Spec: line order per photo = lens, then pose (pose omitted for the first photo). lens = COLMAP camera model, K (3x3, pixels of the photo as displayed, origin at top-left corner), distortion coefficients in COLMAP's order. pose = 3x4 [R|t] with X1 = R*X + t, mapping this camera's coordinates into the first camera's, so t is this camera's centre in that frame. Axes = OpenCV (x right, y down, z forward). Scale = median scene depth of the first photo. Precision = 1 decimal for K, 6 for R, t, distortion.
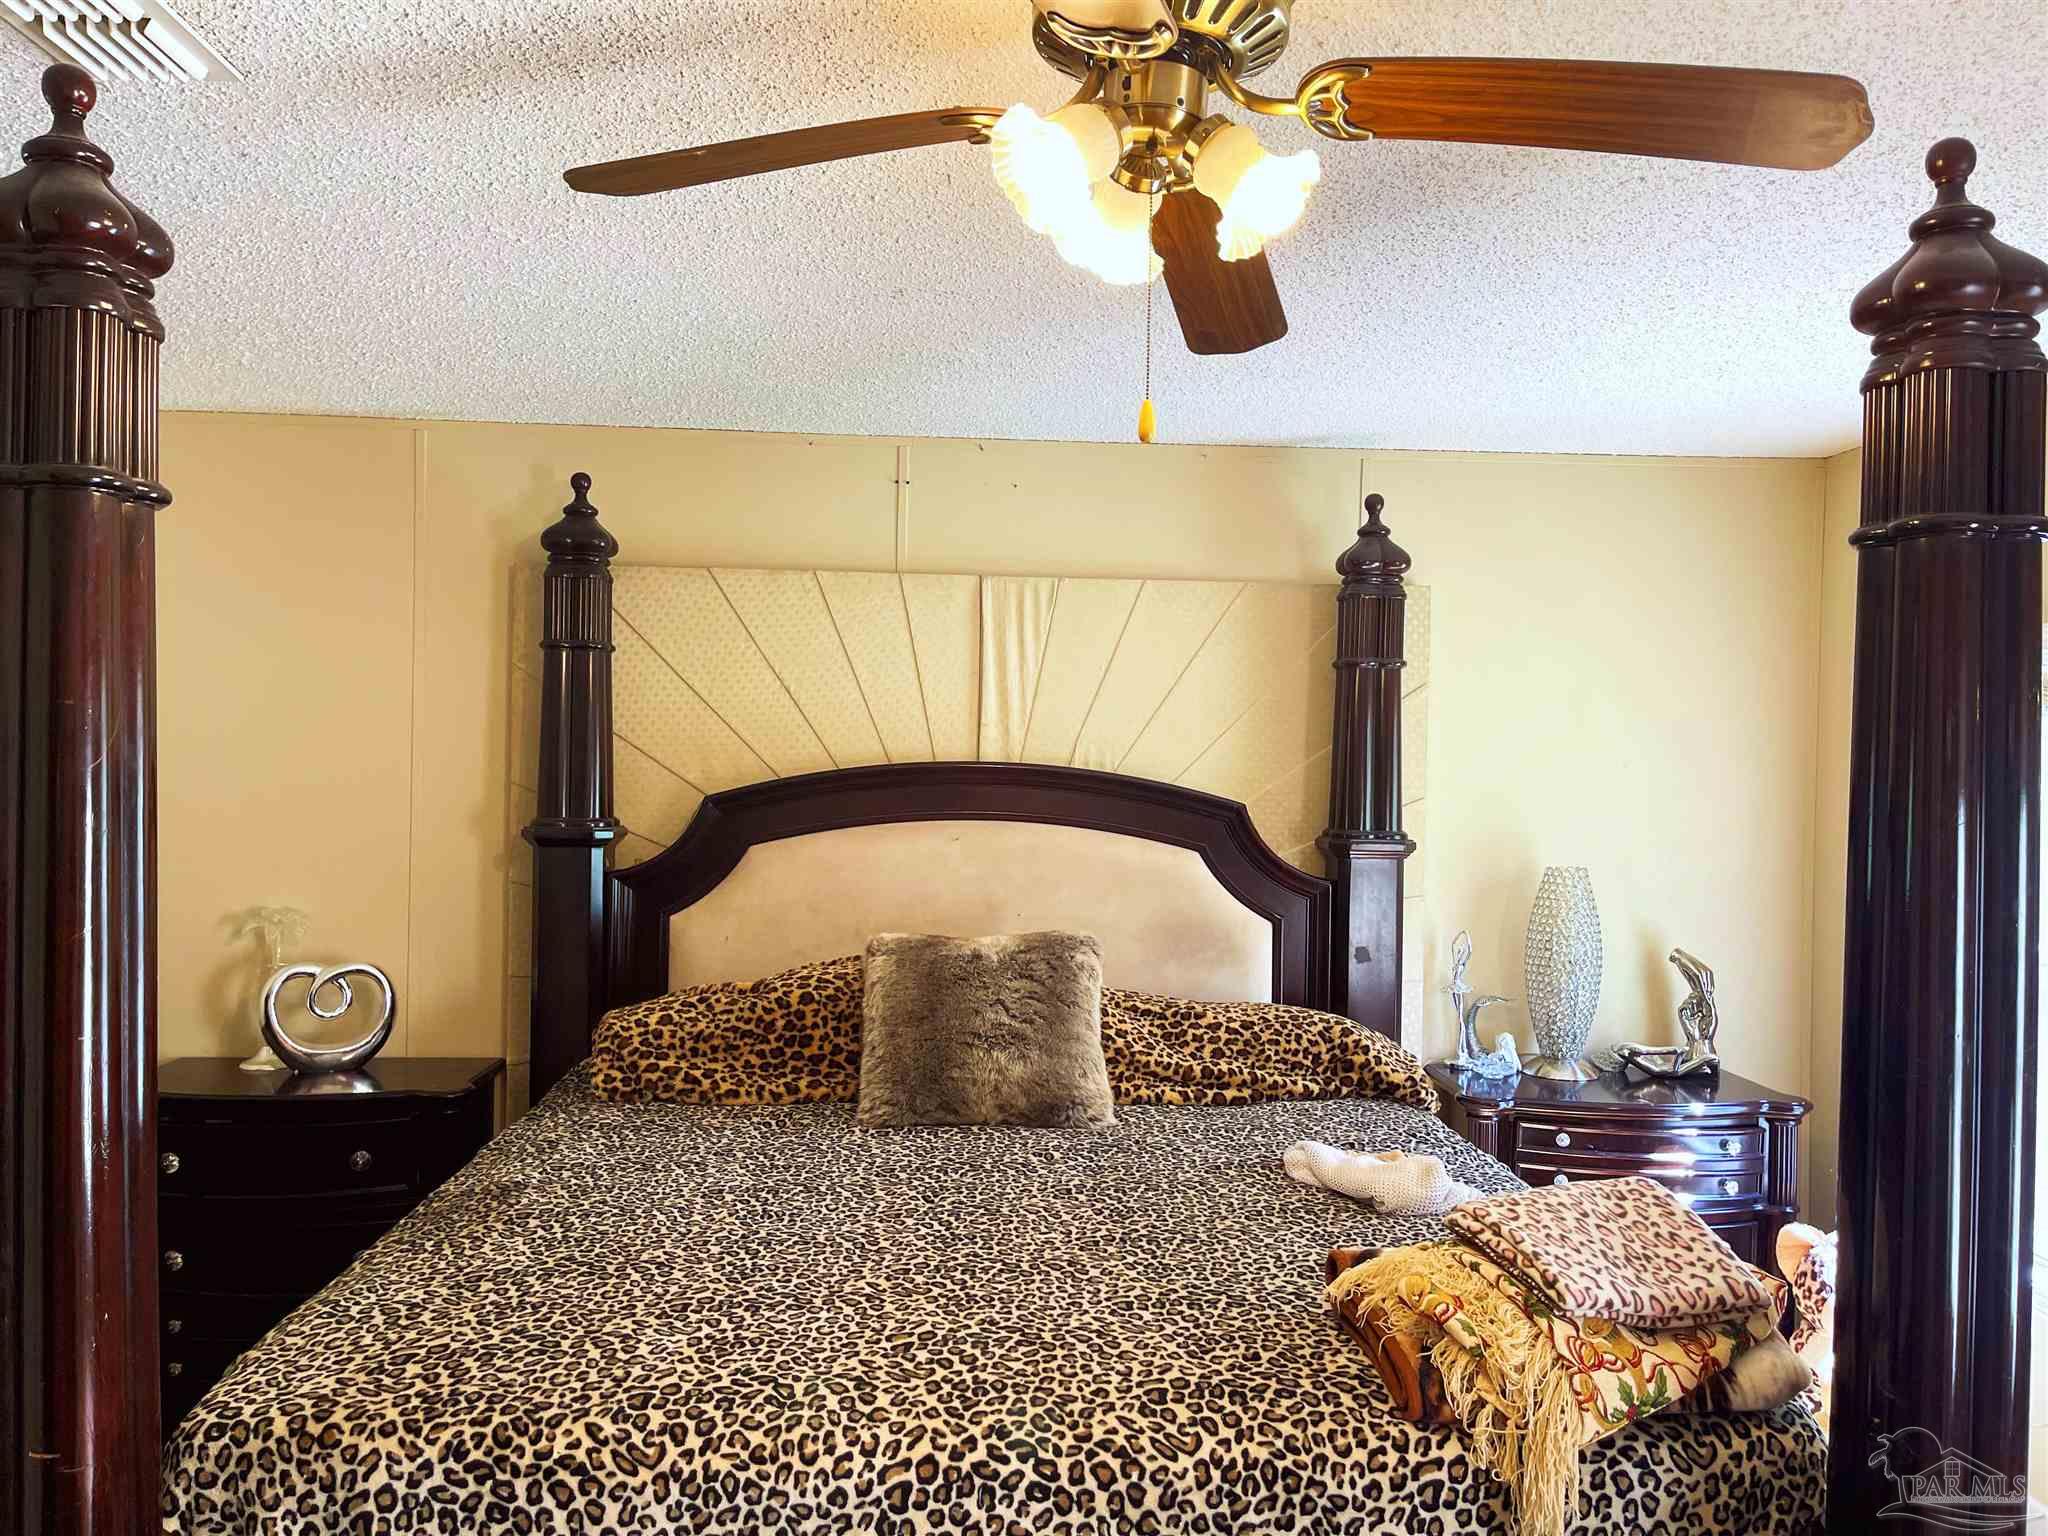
lens RADIAL K [[1555.9, 0, 1039.7], [0, 1555.9, 785.4], [0, 0, 1]] dist [0.073685, -0.086132]
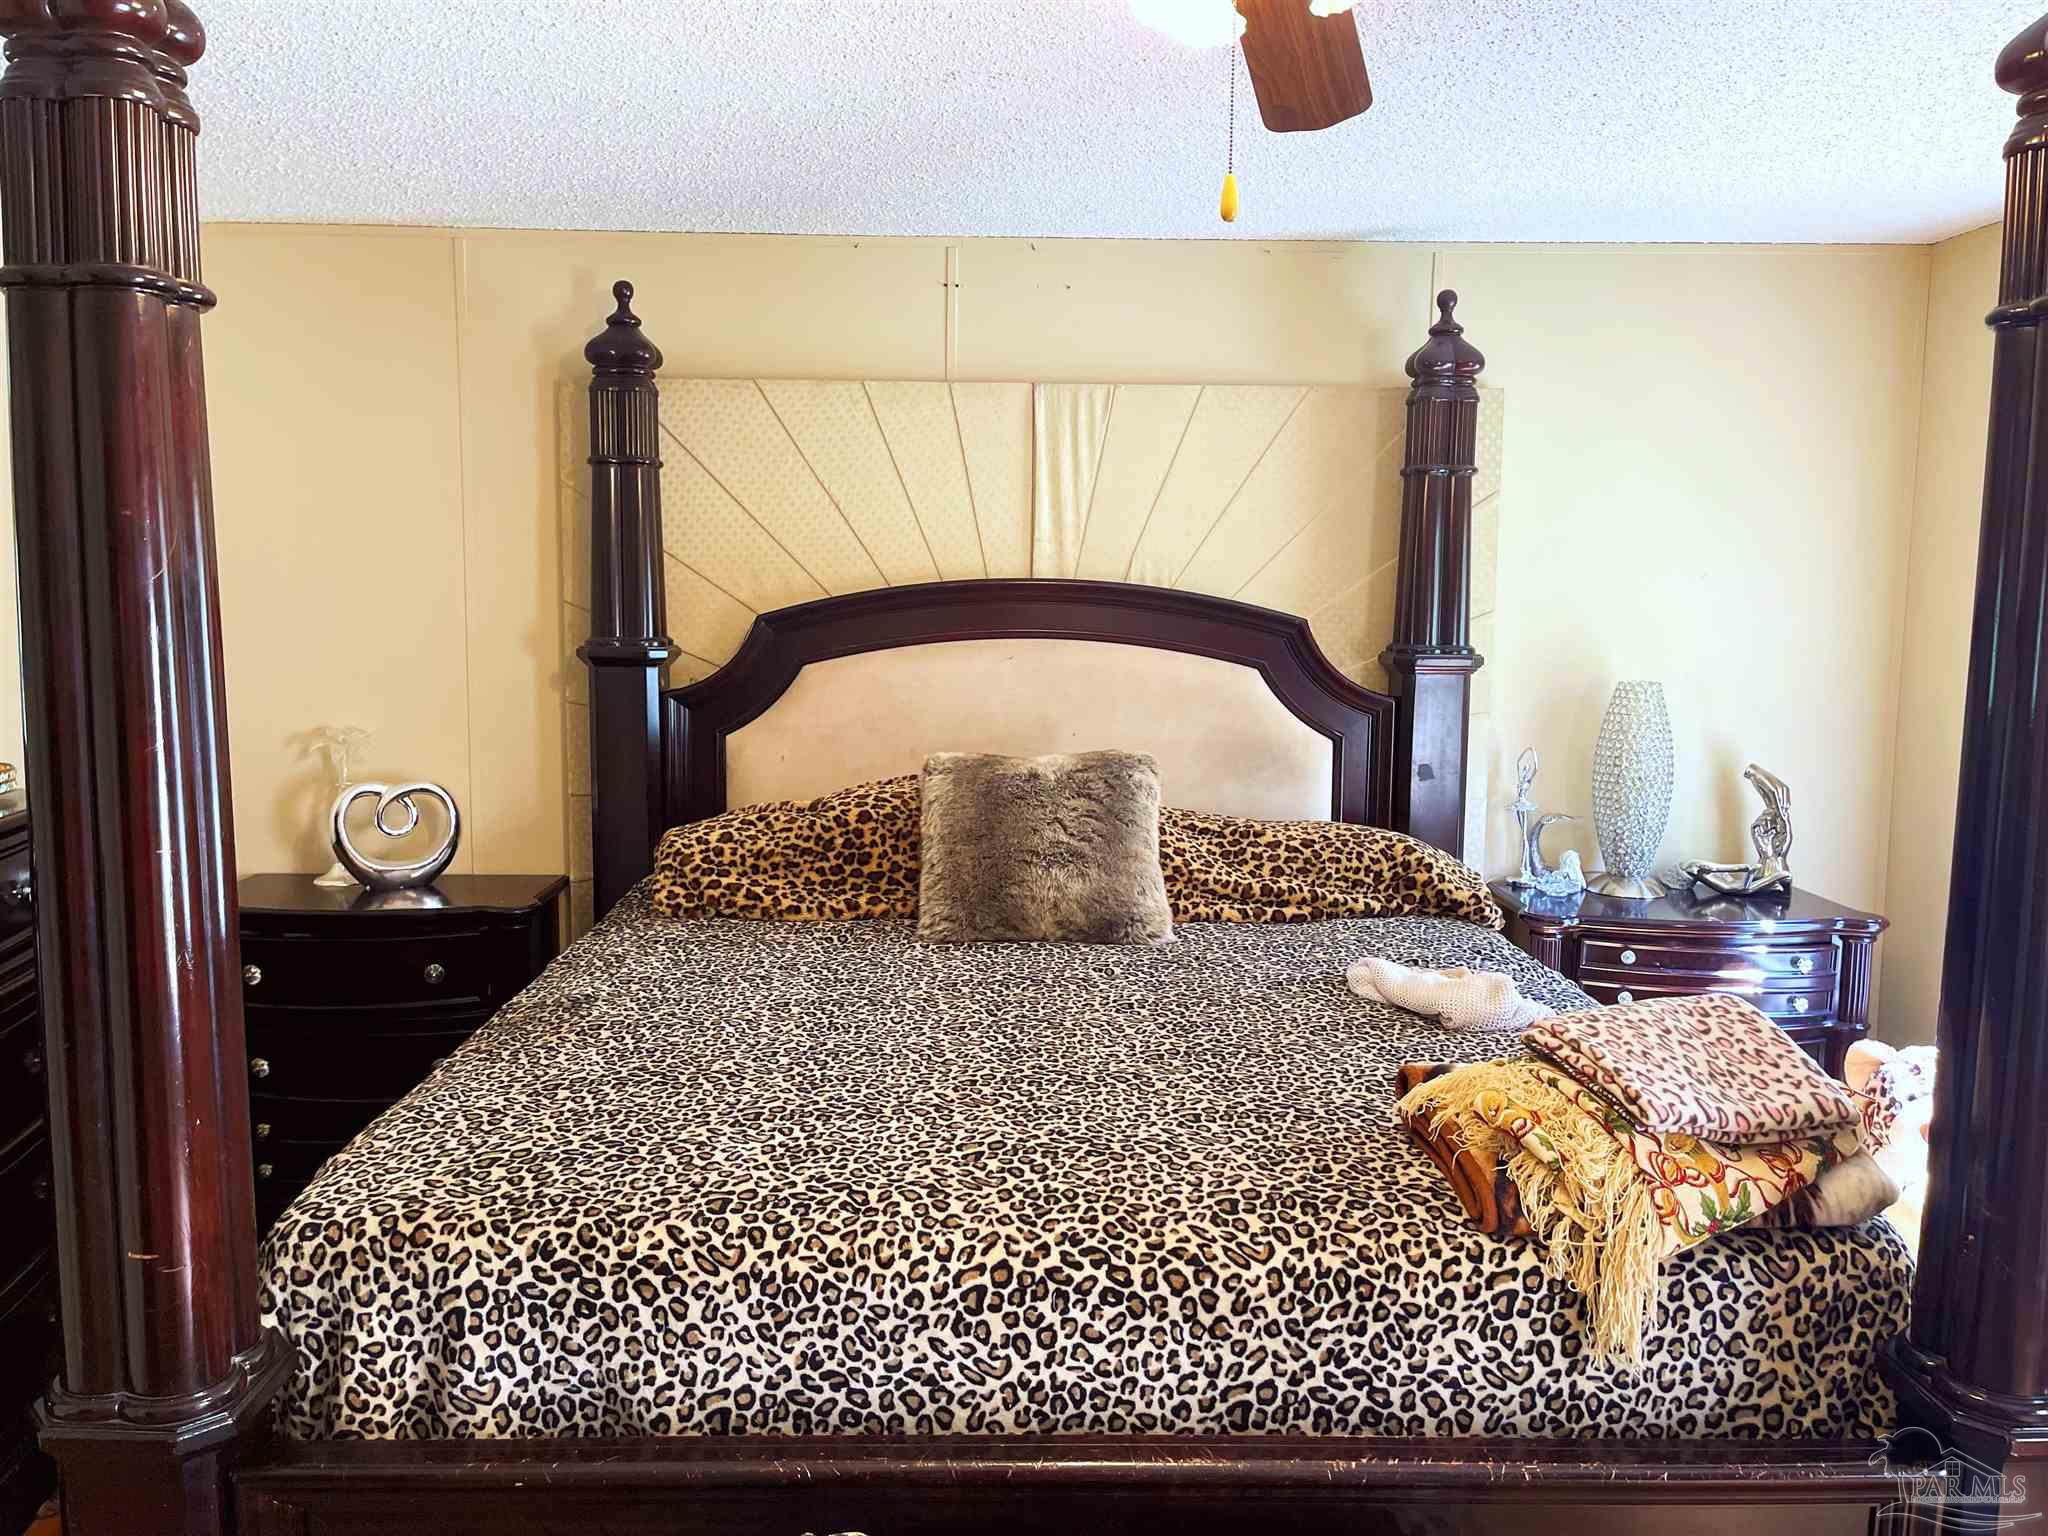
lens RADIAL K [[1555.9, 0, 1015.5], [0, 1555.9, 760.2], [0, 0, 1]] dist [0.073685, -0.086132]
pose [[0.999061, -0.002947, -0.043222, -0.009965], [0.007146, 0.995227, 0.097321, 0.004140], [0.042729, -0.097539, 0.994314, 0.015904]]
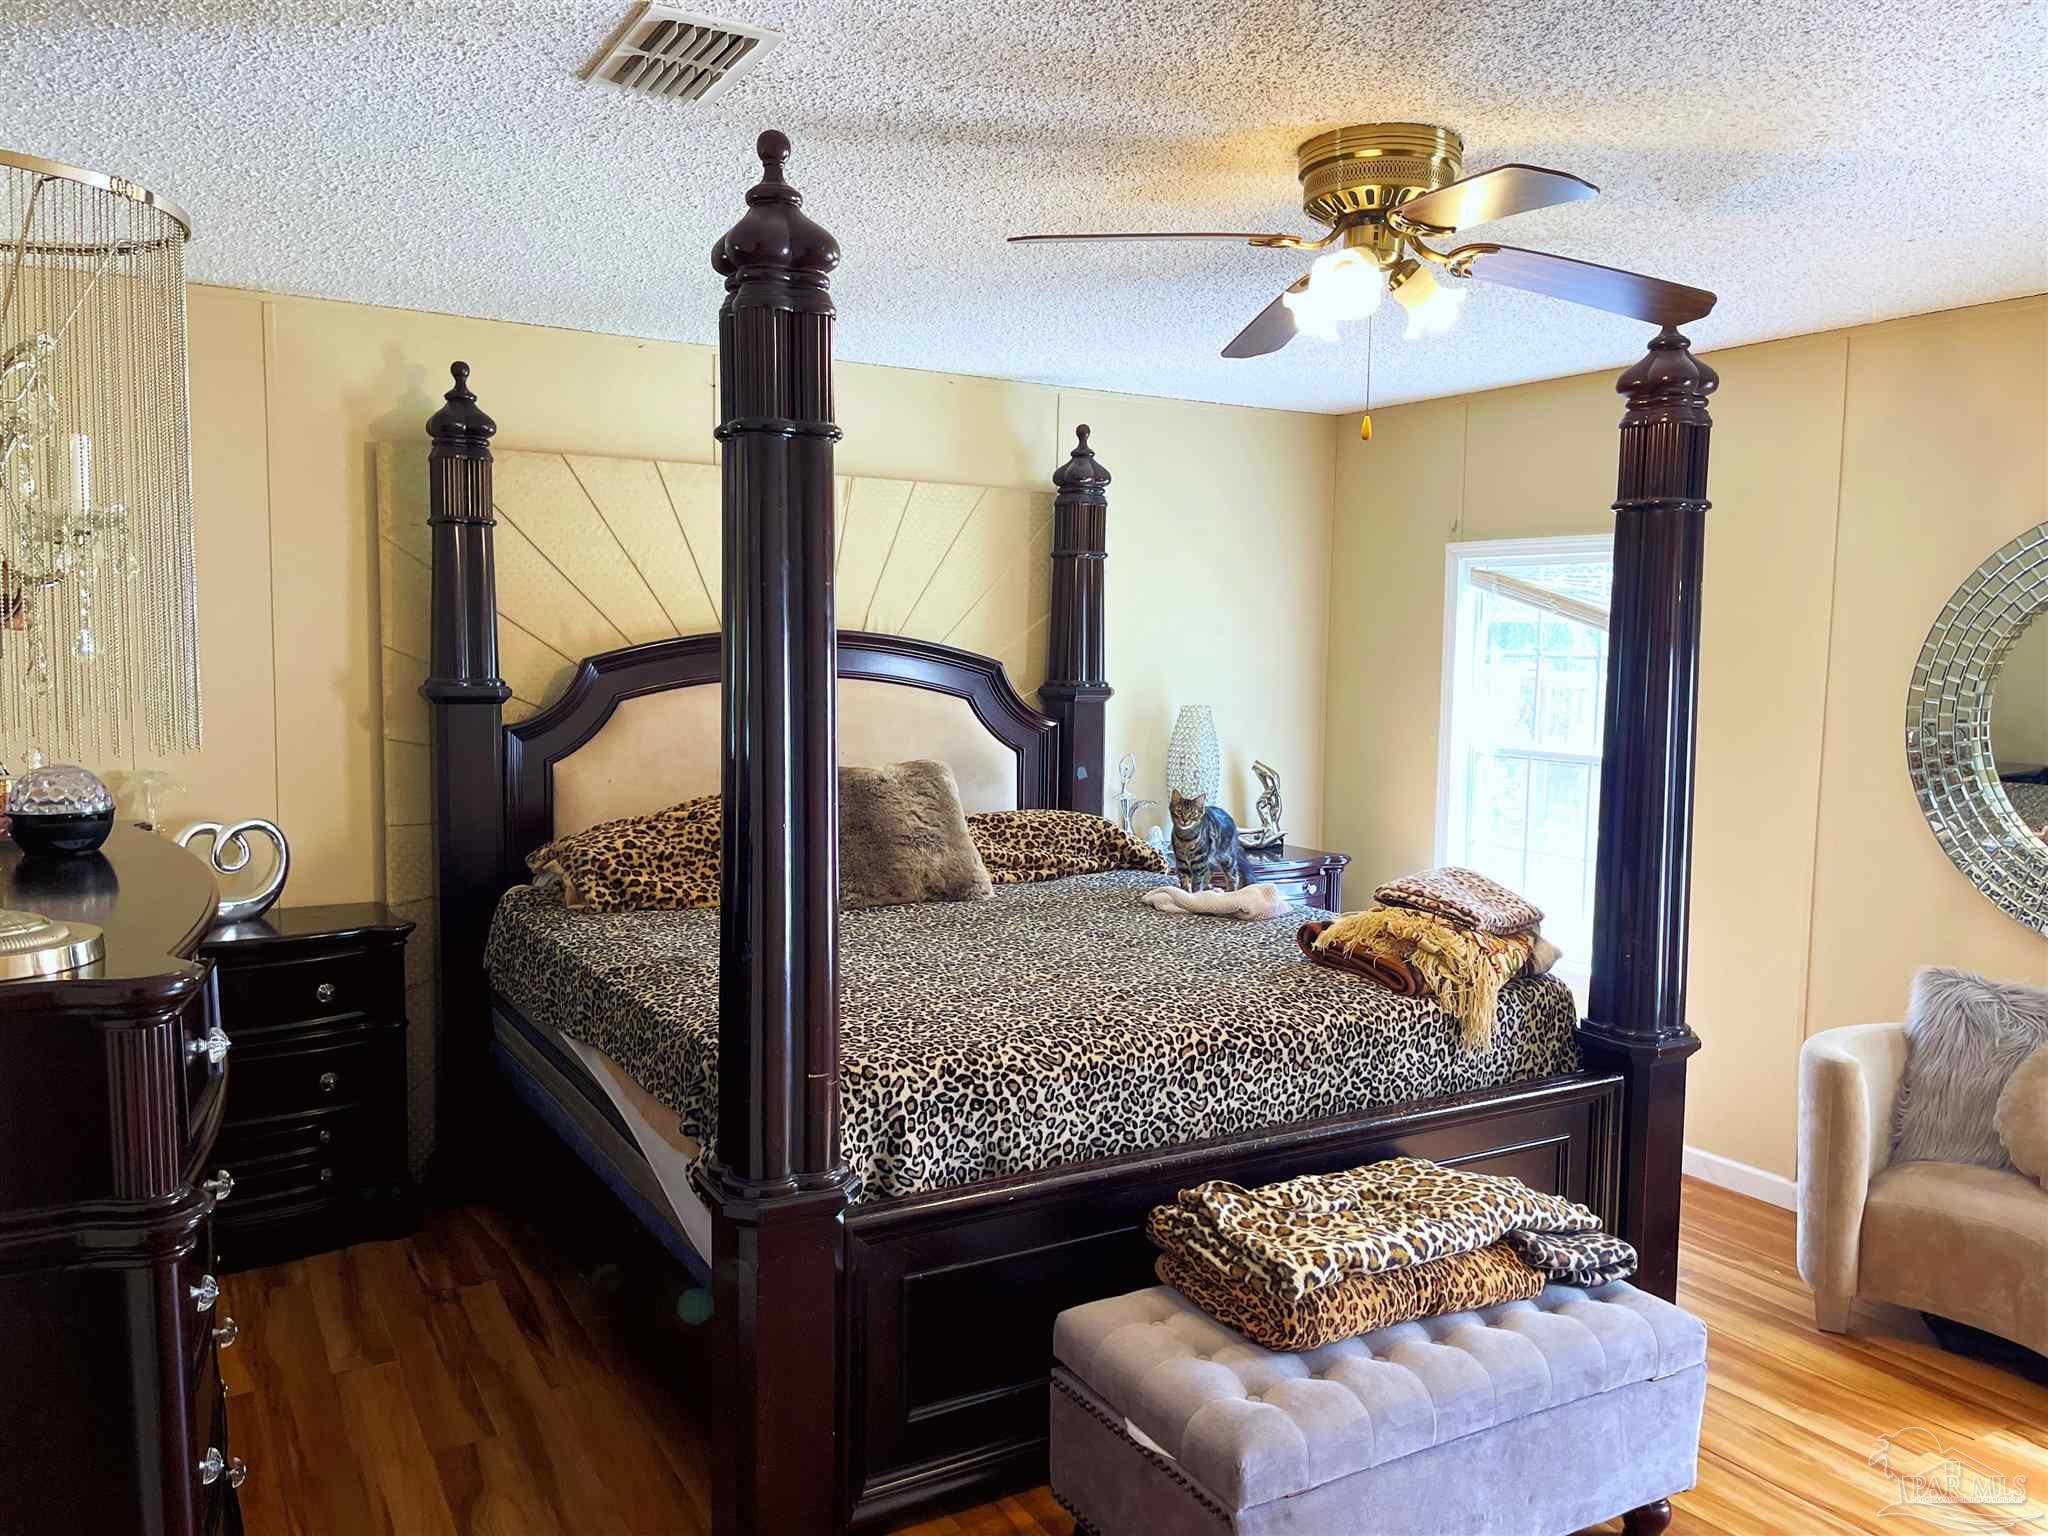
lens RADIAL K [[1555.9, 0, 1026.3], [0, 1555.9, 775.7], [0, 0, 1]] dist [0.073685, -0.086132]
pose [[0.890642, -0.043565, 0.452613, -0.541185], [0.009118, 0.996911, 0.078012, 0.007431], [-0.454614, -0.065354, 0.888288, -0.208161]]
